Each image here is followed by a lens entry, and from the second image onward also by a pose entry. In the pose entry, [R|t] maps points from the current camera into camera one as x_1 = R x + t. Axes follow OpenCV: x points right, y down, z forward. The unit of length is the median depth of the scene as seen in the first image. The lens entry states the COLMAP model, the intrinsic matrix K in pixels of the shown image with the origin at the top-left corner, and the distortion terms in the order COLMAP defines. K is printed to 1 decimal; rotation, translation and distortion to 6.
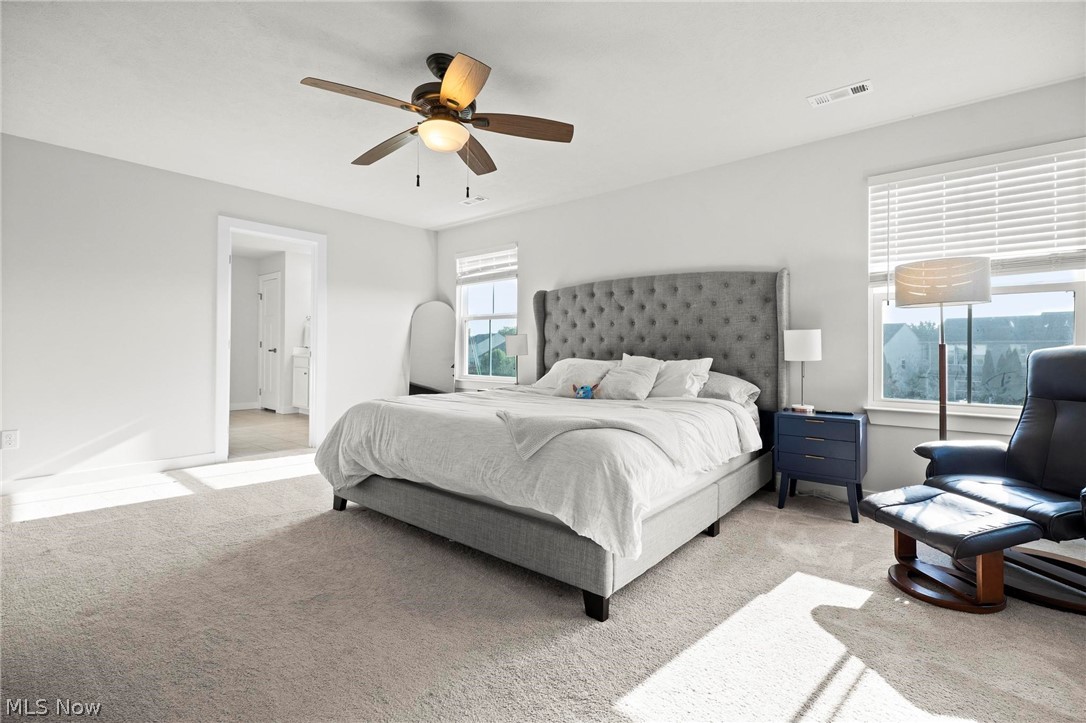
lens RADIAL K [[487.2, 0, 542.3], [0, 487.2, 350.8], [0, 0, 1]] dist [0.005701, 0.000219]
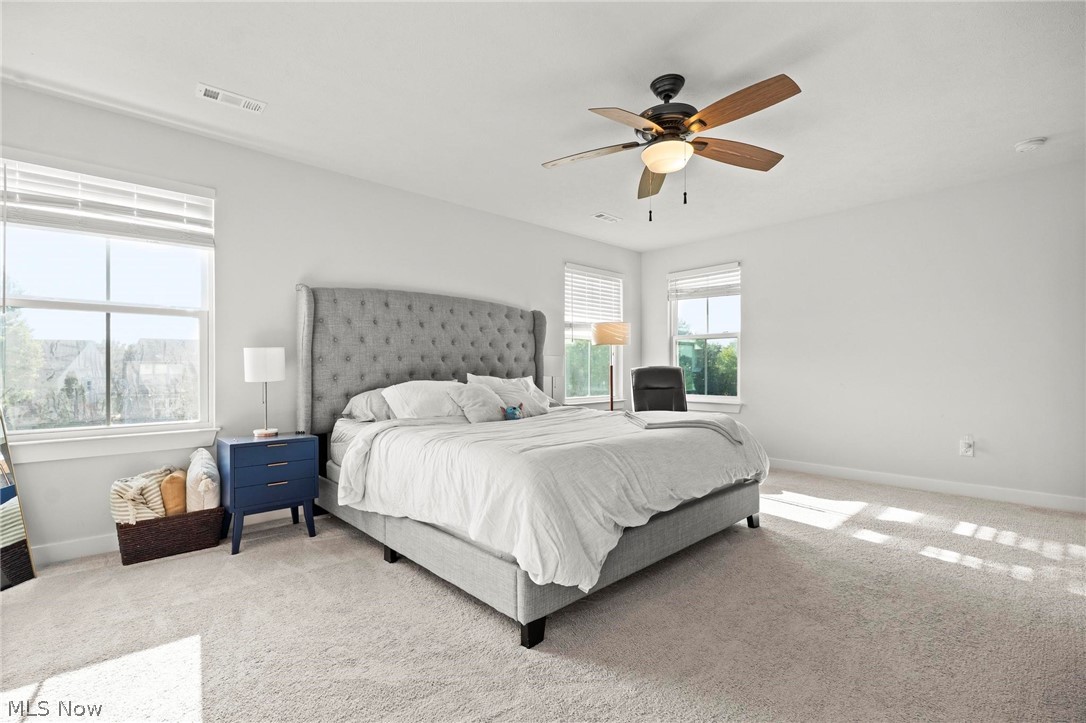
lens RADIAL K [[487.2, 0, 542.8], [0, 487.2, 367.3], [0, 0, 1]] dist [0.005701, 0.000219]
pose [[0.127894, -0.011130, 0.991725, -0.684152], [0.001054, 0.999938, 0.011086, -0.016039], [-0.991787, -0.000373, 0.127898, 0.619206]]
